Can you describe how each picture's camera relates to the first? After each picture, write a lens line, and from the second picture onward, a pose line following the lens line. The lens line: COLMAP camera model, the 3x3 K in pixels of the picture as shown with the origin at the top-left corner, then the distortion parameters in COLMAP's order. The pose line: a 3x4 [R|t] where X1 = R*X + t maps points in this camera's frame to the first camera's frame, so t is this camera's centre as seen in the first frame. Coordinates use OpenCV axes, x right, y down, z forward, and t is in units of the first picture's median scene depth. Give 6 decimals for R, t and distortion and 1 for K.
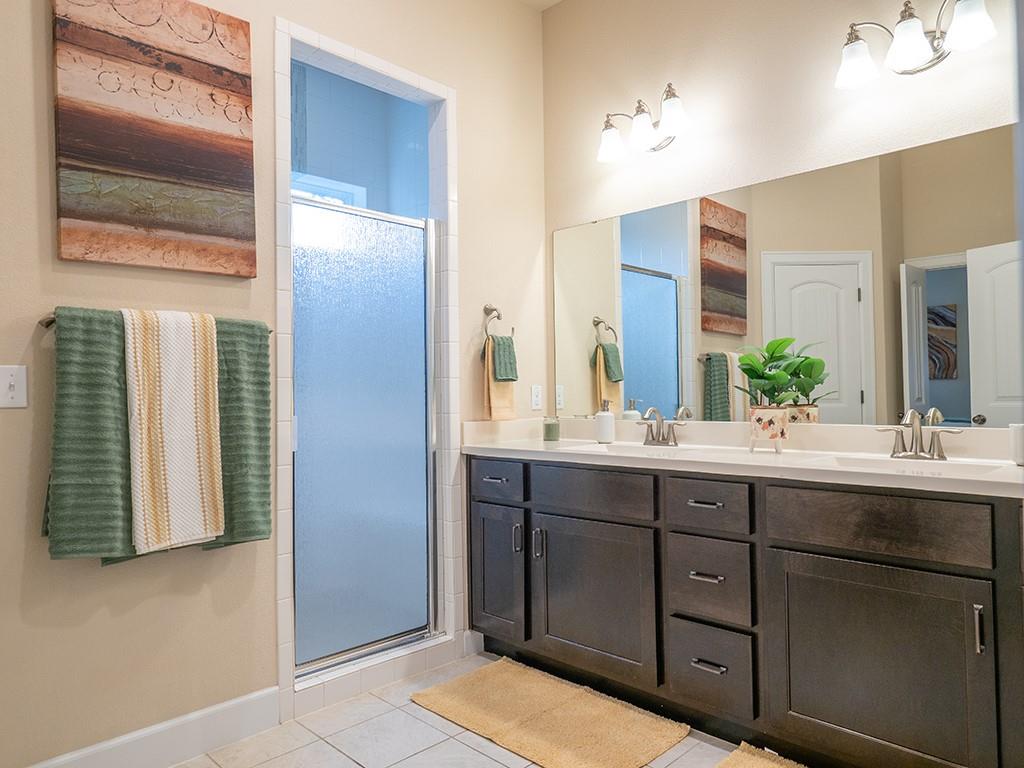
lens RADIAL K [[669.9, 0, 513.9], [0, 669.9, 384.8], [0, 0, 1]] dist [0.007433, 0.001556]
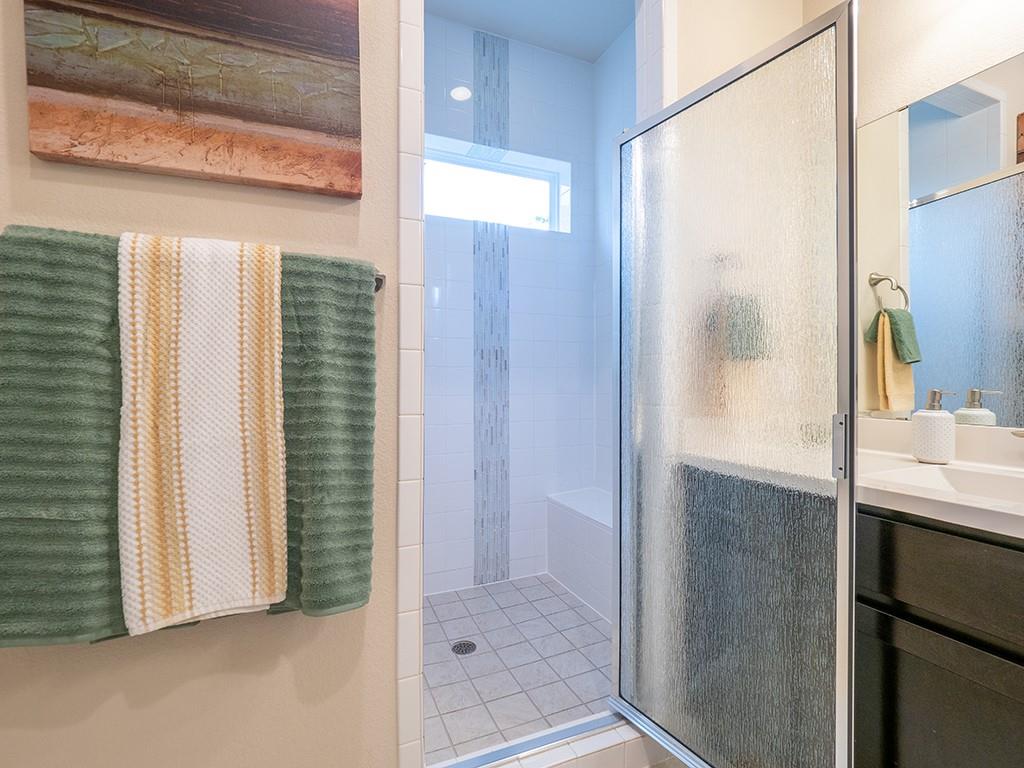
lens RADIAL K [[489.8, 0, 515.6], [0, 489.8, 381.1], [0, 0, 1]] dist [-0.010154, 0.000764]
pose [[0.931349, 0.011282, -0.363953, -0.074359], [-0.006221, 0.999867, 0.015076, 0.014377], [0.364075, -0.011777, 0.931295, 0.655211]]
